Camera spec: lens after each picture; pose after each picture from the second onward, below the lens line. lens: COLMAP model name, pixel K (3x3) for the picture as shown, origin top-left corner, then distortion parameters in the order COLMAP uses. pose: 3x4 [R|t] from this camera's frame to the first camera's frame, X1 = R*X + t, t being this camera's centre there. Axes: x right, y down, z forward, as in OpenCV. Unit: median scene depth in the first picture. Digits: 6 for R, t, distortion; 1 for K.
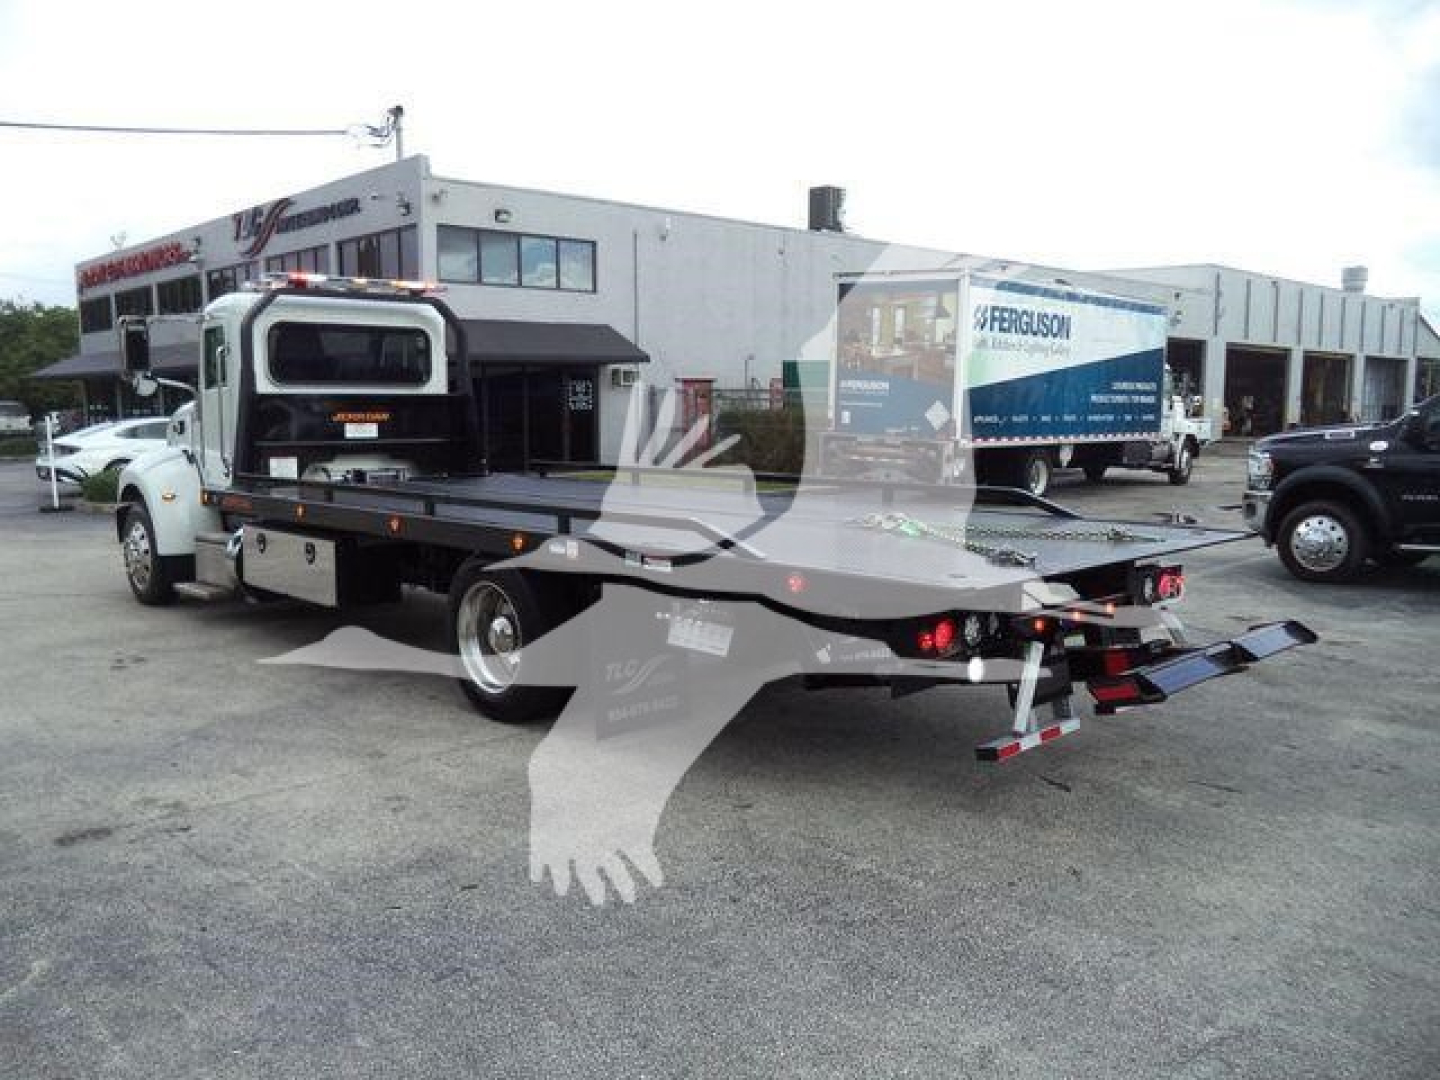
lens RADIAL K [[1175.6, 0, 721.3], [0, 1175.6, 564.2], [0, 0, 1]] dist [-0.044238, 0.017040]
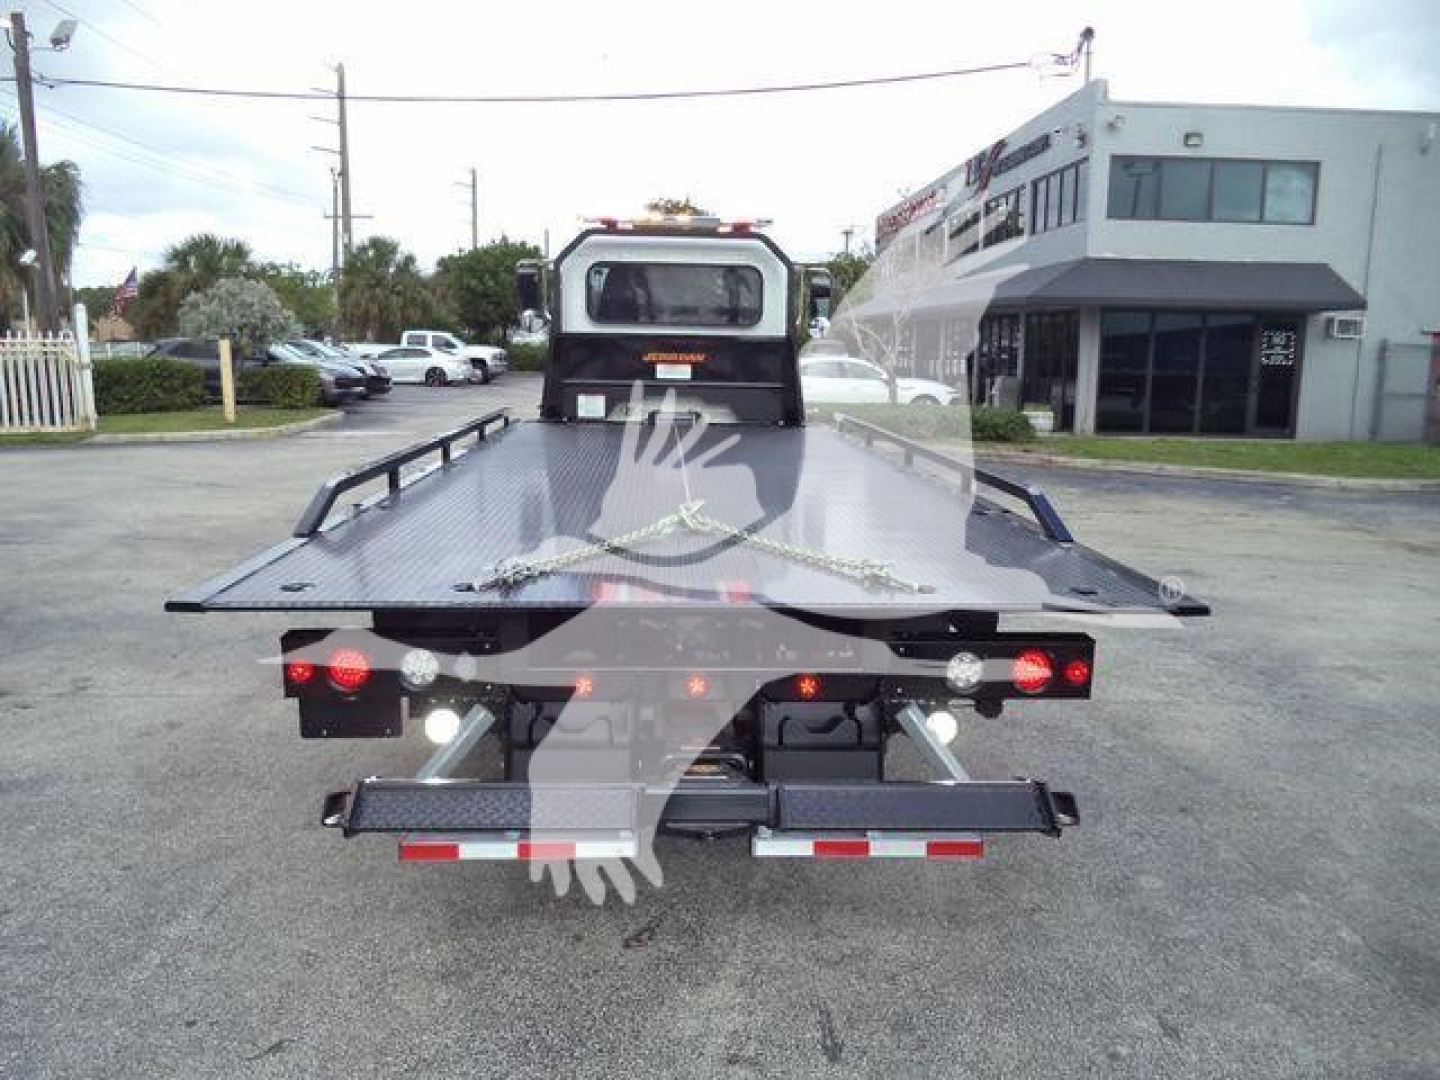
lens RADIAL K [[1175.6, 0, 721.3], [0, 1175.6, 564.2], [0, 0, 1]] dist [-0.044238, 0.017040]
pose [[0.752832, 0.138200, -0.643541, 0.176005], [-0.110745, 0.990366, 0.083128, -0.018986], [0.648830, 0.008687, 0.760884, 0.129868]]
